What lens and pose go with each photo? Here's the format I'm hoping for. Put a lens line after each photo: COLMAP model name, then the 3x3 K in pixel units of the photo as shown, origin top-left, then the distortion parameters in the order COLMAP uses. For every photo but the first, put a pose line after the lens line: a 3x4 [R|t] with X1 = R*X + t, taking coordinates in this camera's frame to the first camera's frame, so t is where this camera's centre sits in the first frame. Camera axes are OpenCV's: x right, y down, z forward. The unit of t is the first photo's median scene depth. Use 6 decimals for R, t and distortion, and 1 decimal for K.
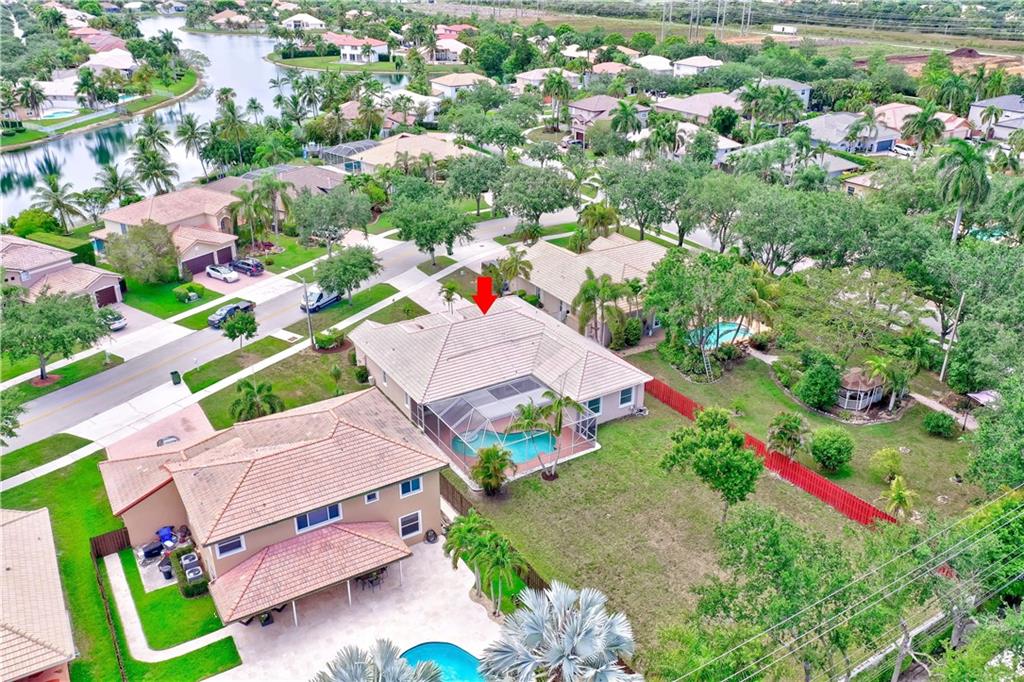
lens RADIAL K [[817.6, 0, 512.0], [0, 817.6, 341.0], [0, 0, 1]] dist [0.017411, 0.003465]
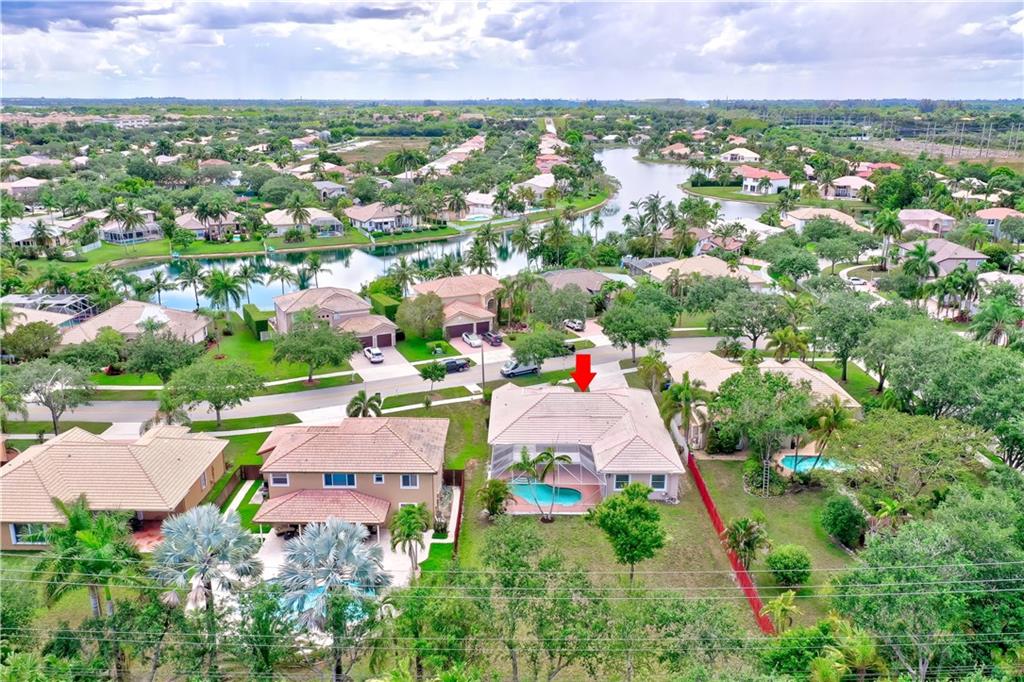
lens RADIAL K [[831.1, 0, 512.0], [0, 831.1, 341.0], [0, 0, 1]] dist [0.002012, -0.002011]
pose [[0.843591, 0.150293, -0.515526, 0.393161], [-0.225348, 0.970491, -0.085822, 0.017688], [0.487415, 0.188571, 0.852565, -0.078680]]
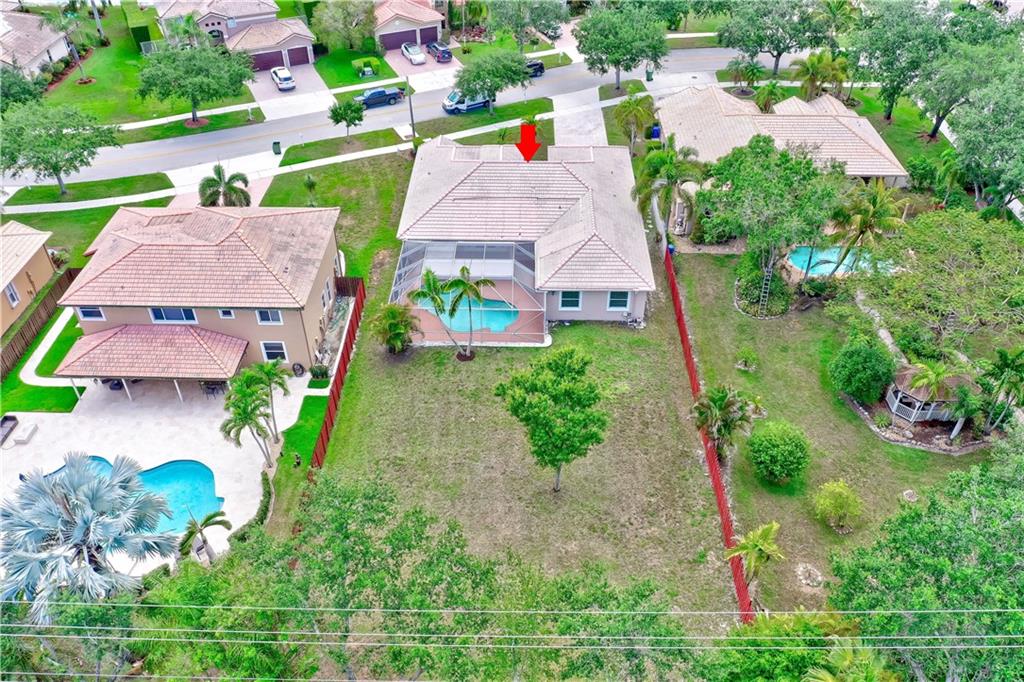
lens RADIAL K [[826.9, 0, 512.0], [0, 826.9, 341.0], [0, 0, 1]] dist [0.007399, -0.003362]
pose [[0.836720, 0.339179, -0.429951, 0.316293], [-0.225292, 0.928790, 0.294266, -0.086979], [0.499143, -0.149354, 0.853551, 0.163060]]
